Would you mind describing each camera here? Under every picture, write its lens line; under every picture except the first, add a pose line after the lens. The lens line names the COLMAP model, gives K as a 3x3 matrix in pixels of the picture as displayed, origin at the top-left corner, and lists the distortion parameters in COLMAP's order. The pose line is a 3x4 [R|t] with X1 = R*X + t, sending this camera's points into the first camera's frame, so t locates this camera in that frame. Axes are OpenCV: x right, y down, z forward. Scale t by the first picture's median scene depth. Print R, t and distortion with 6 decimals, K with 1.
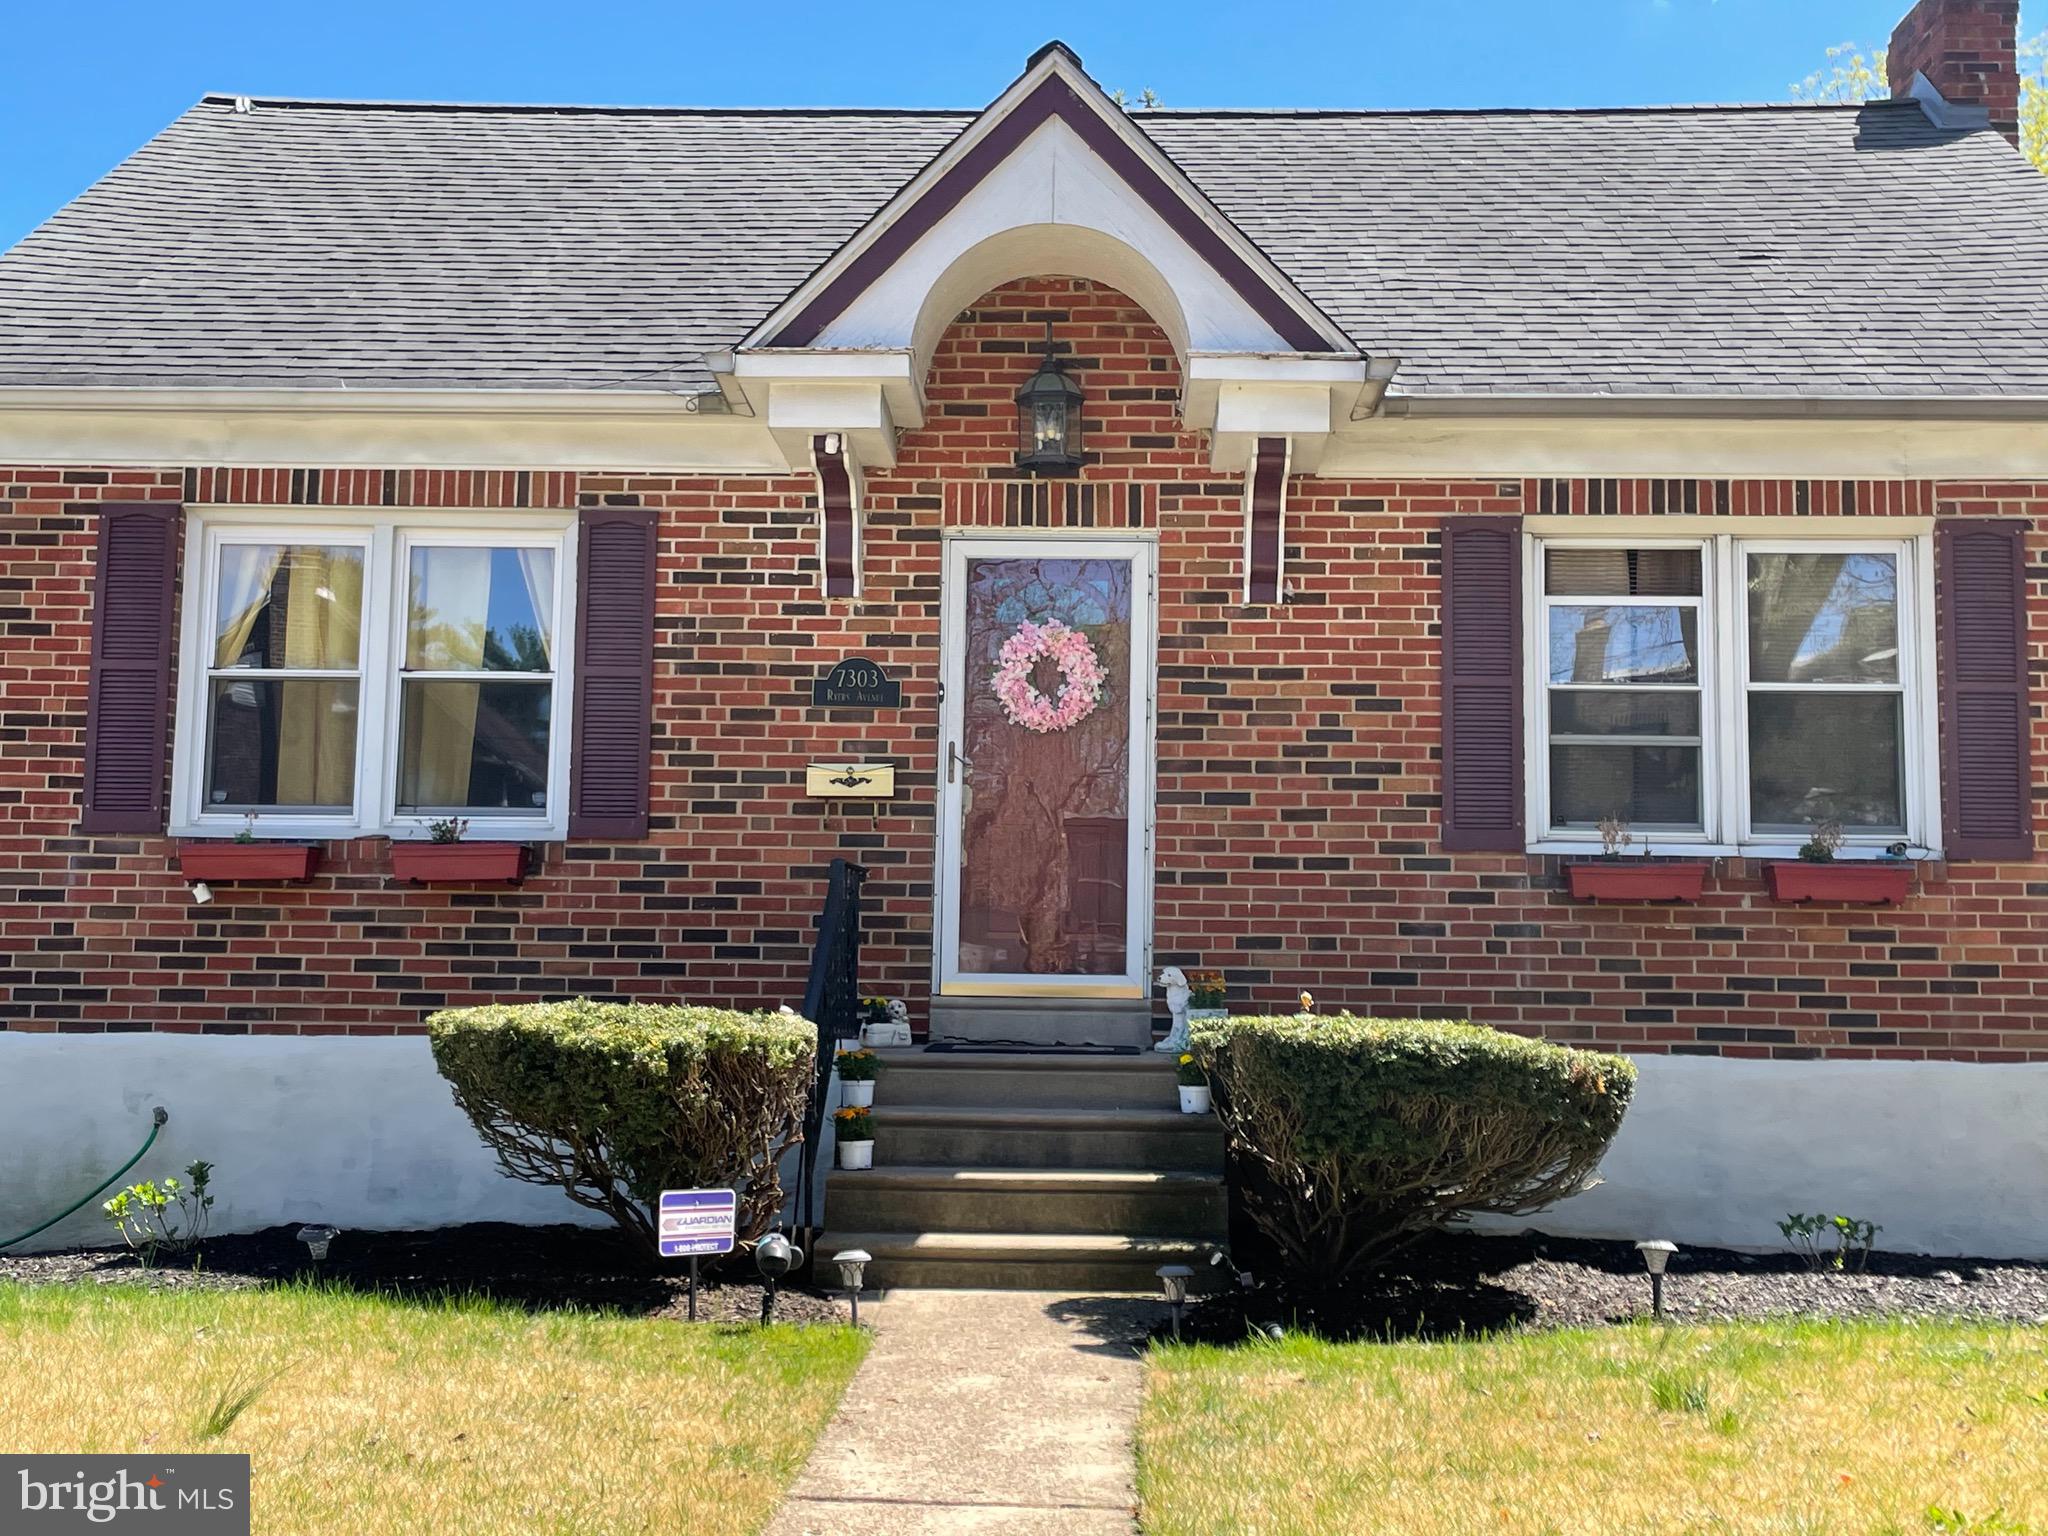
lens RADIAL K [[2441.0, 0, 1019.2], [0, 2441.0, 754.3], [0, 0, 1]] dist [0.088989, 0.000000]
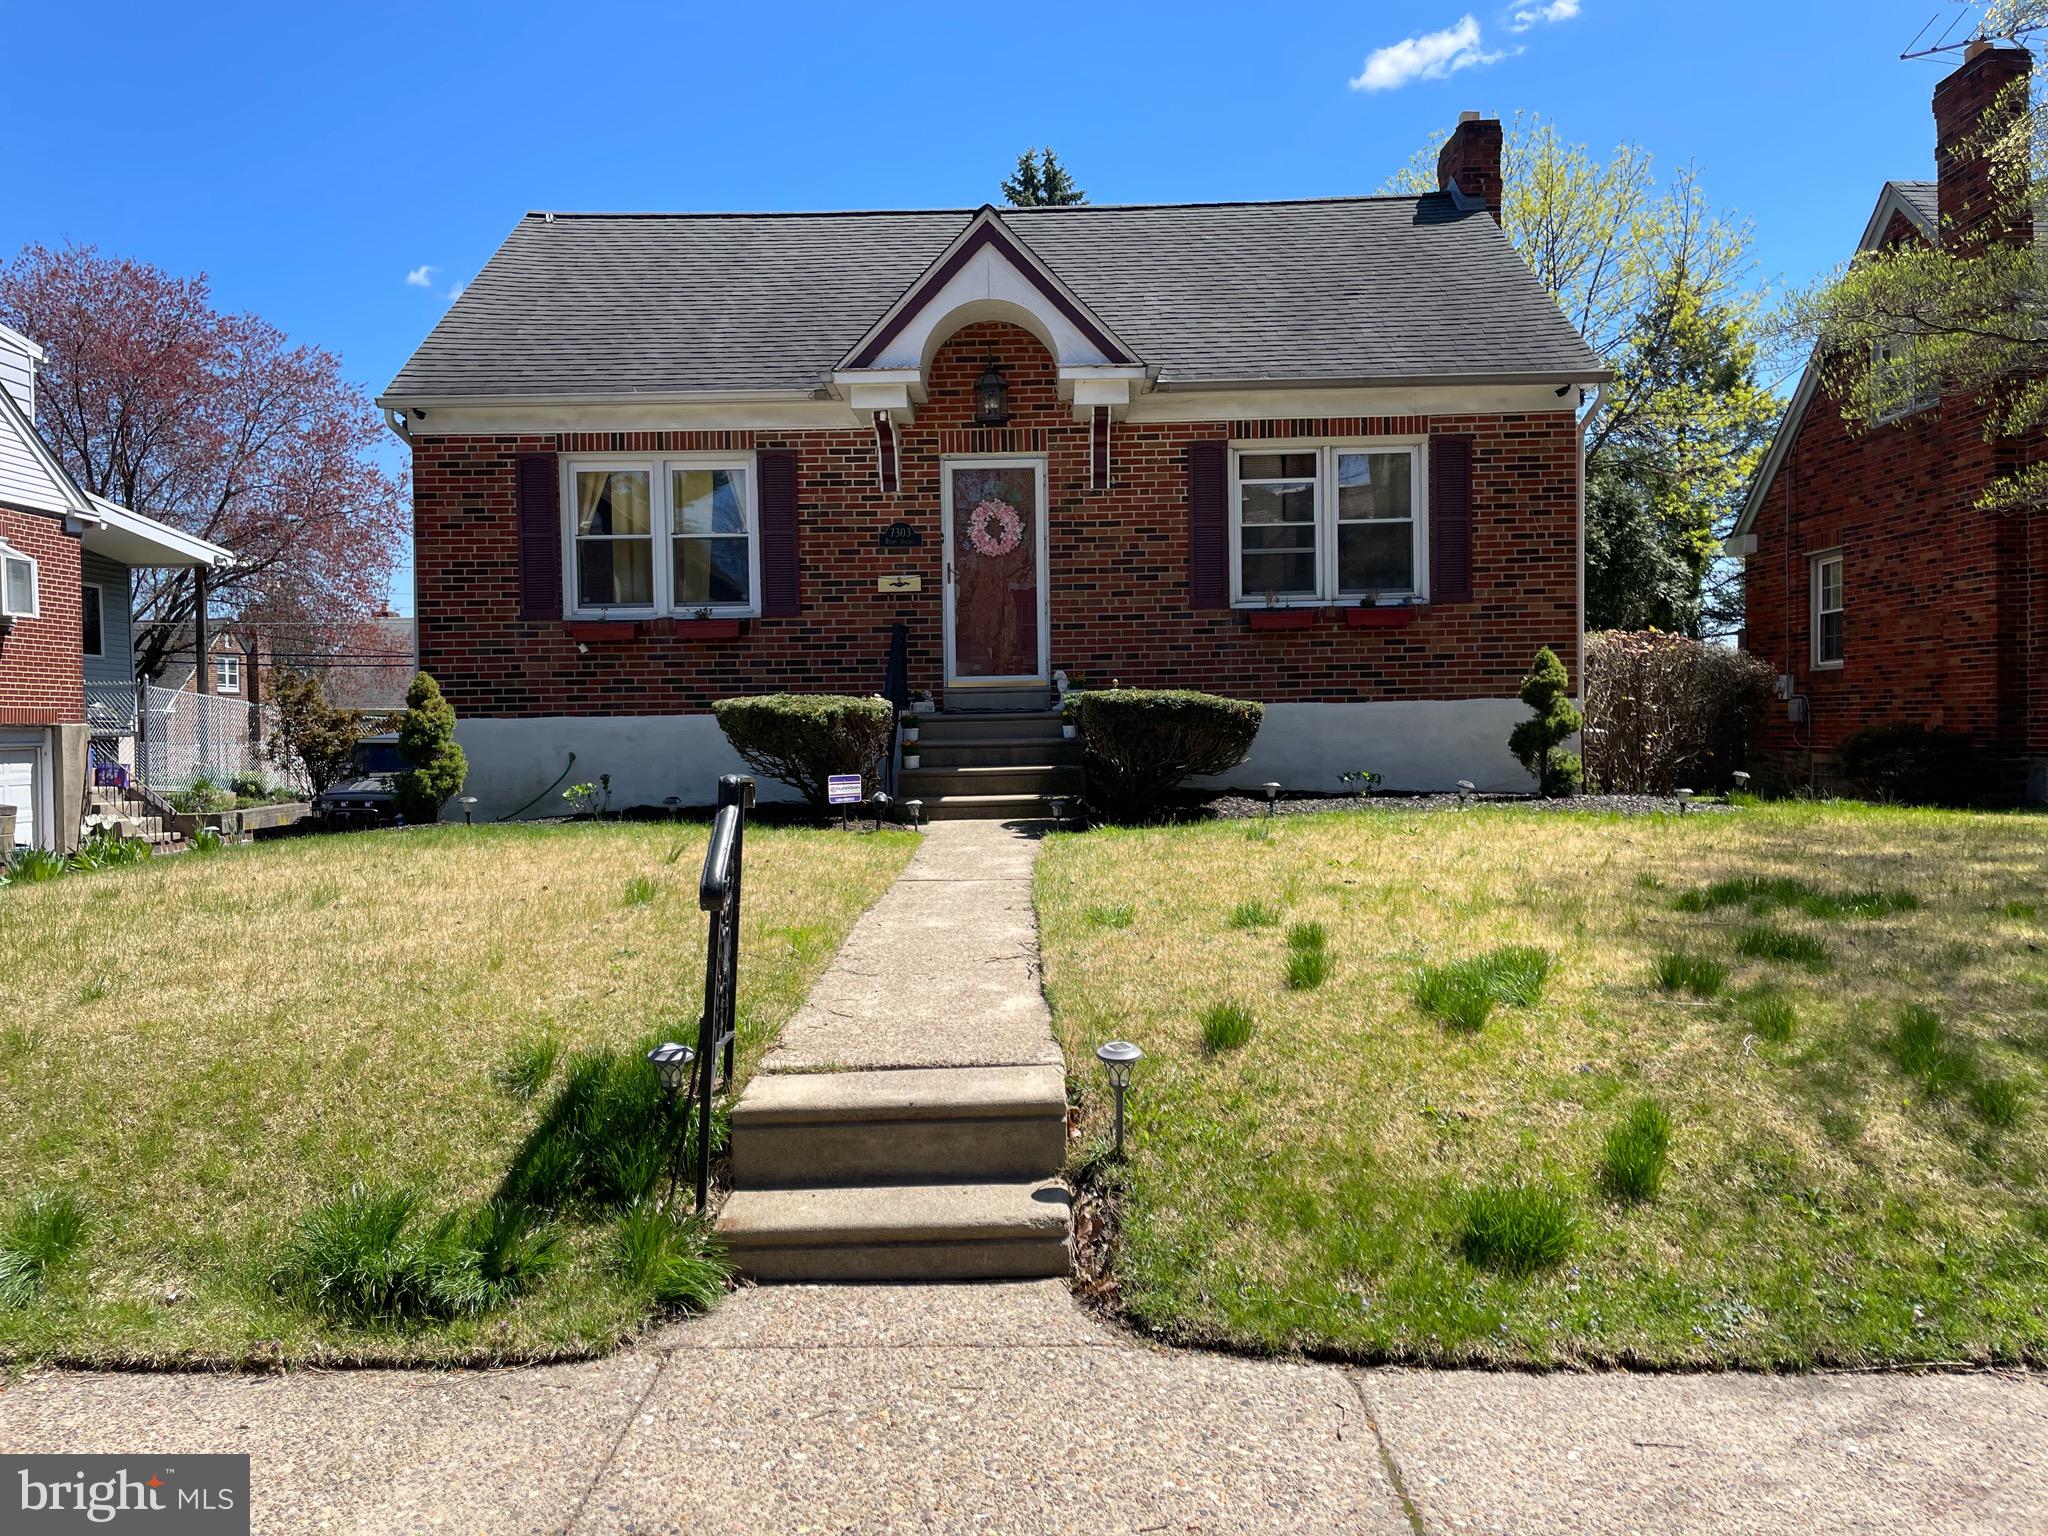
lens RADIAL K [[1468.2, 0, 1023.2], [0, 1468.2, 749.8], [0, 0, 1]] dist [0.086499, -0.006360]
pose [[0.999229, -0.034700, 0.018371, 0.006376], [0.031828, 0.989851, 0.138501, -0.018548], [-0.022990, -0.137809, 0.990192, -0.231514]]
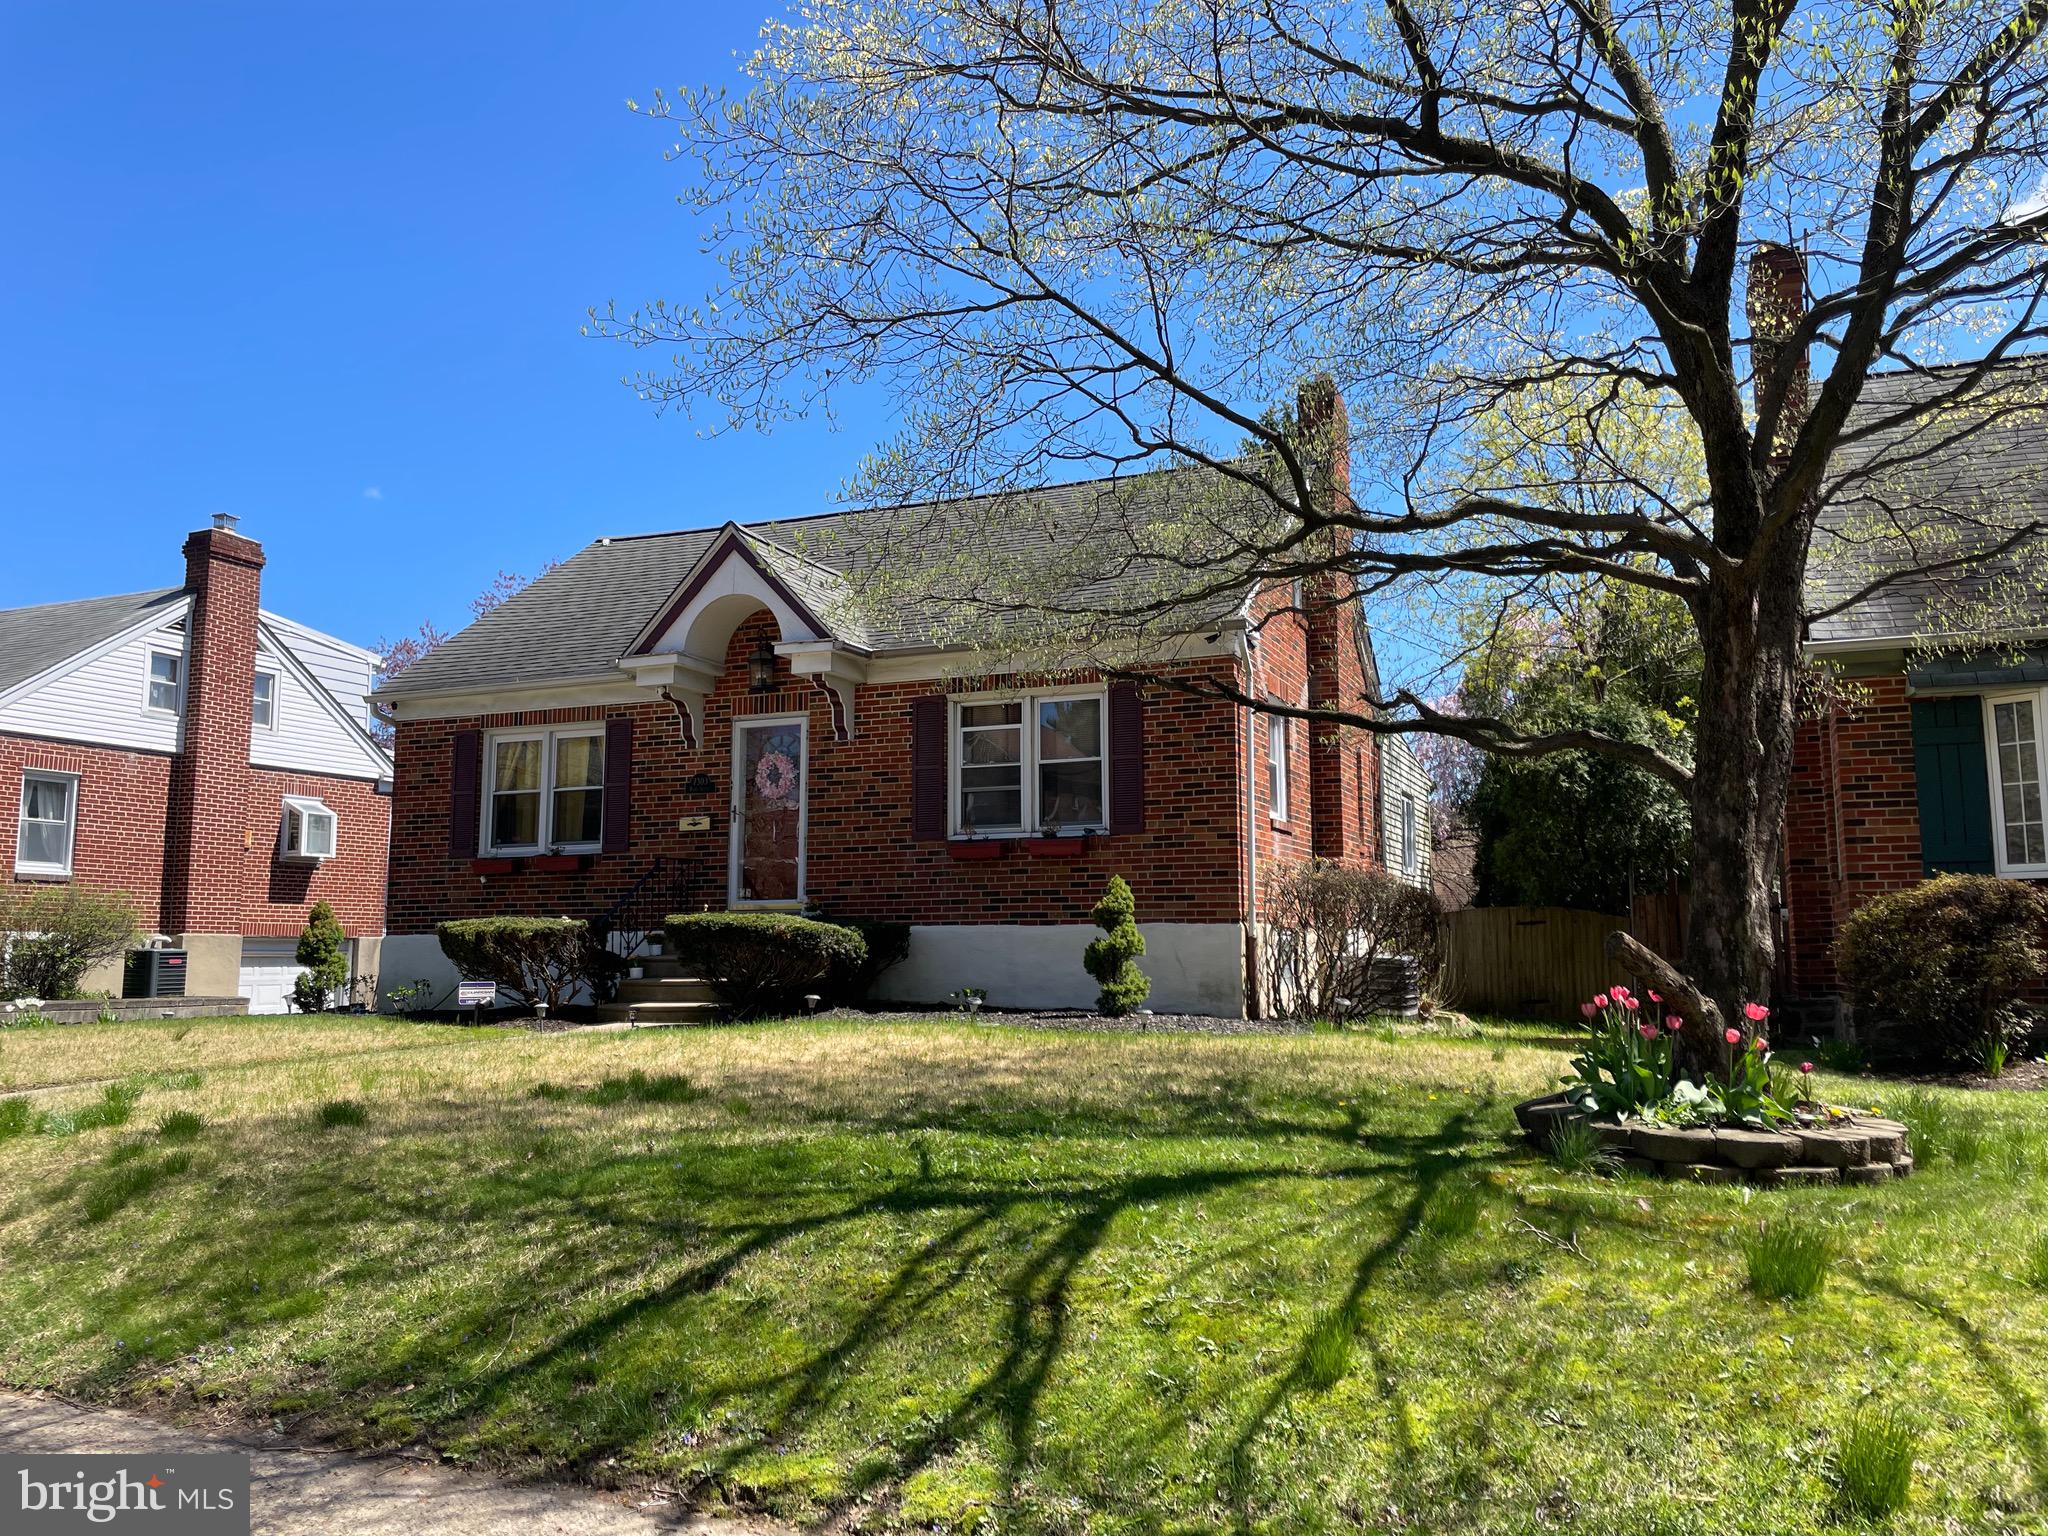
lens RADIAL K [[1468.2, 0, 1018.2], [0, 1468.2, 767.4], [0, 0, 1]] dist [0.086499, -0.006360]
pose [[0.938309, -0.062844, -0.340039, 0.736741], [0.062719, 0.997966, -0.011373, -0.008389], [0.340062, -0.010656, 0.940343, -0.280518]]
